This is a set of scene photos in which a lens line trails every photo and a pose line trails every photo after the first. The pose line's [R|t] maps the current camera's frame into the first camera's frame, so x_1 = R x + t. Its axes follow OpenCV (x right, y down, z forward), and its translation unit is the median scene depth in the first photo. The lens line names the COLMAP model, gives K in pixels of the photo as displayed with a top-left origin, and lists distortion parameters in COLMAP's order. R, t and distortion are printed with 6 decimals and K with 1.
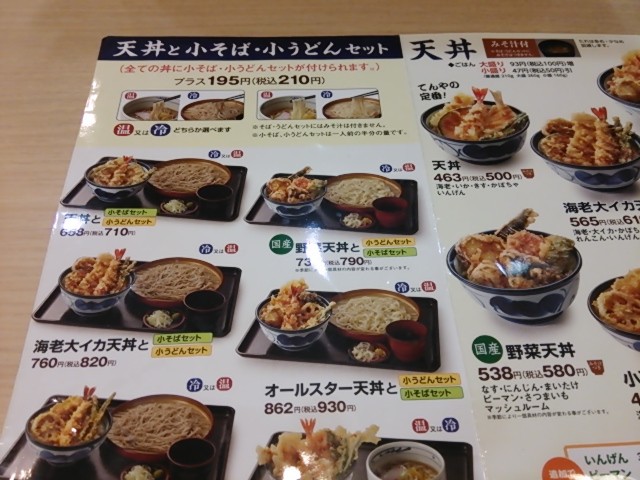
lens RADIAL K [[523.2, 0, 258.9], [0, 523.2, 281.9], [0, 0, 1]] dist [0.033696, -0.051887]
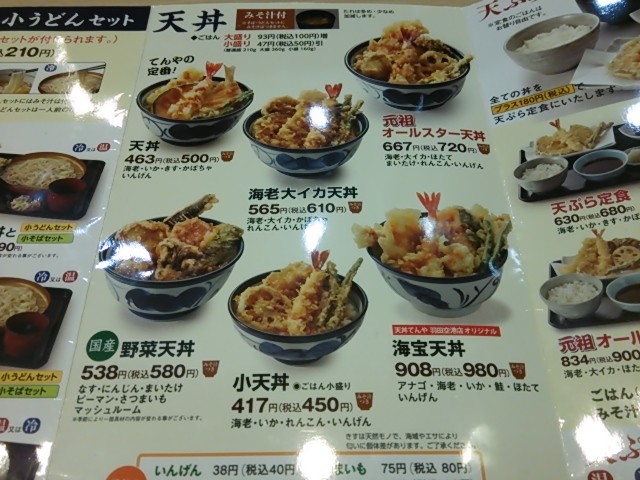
lens RADIAL K [[523.2, 0, 259.1], [0, 523.2, 265.9], [0, 0, 1]] dist [0.033696, -0.051887]
pose [[0.998823, 0.022549, -0.042945, 0.617739], [-0.021623, 0.999526, 0.021914, -0.032836], [0.043419, -0.020959, 0.998837, 0.068646]]
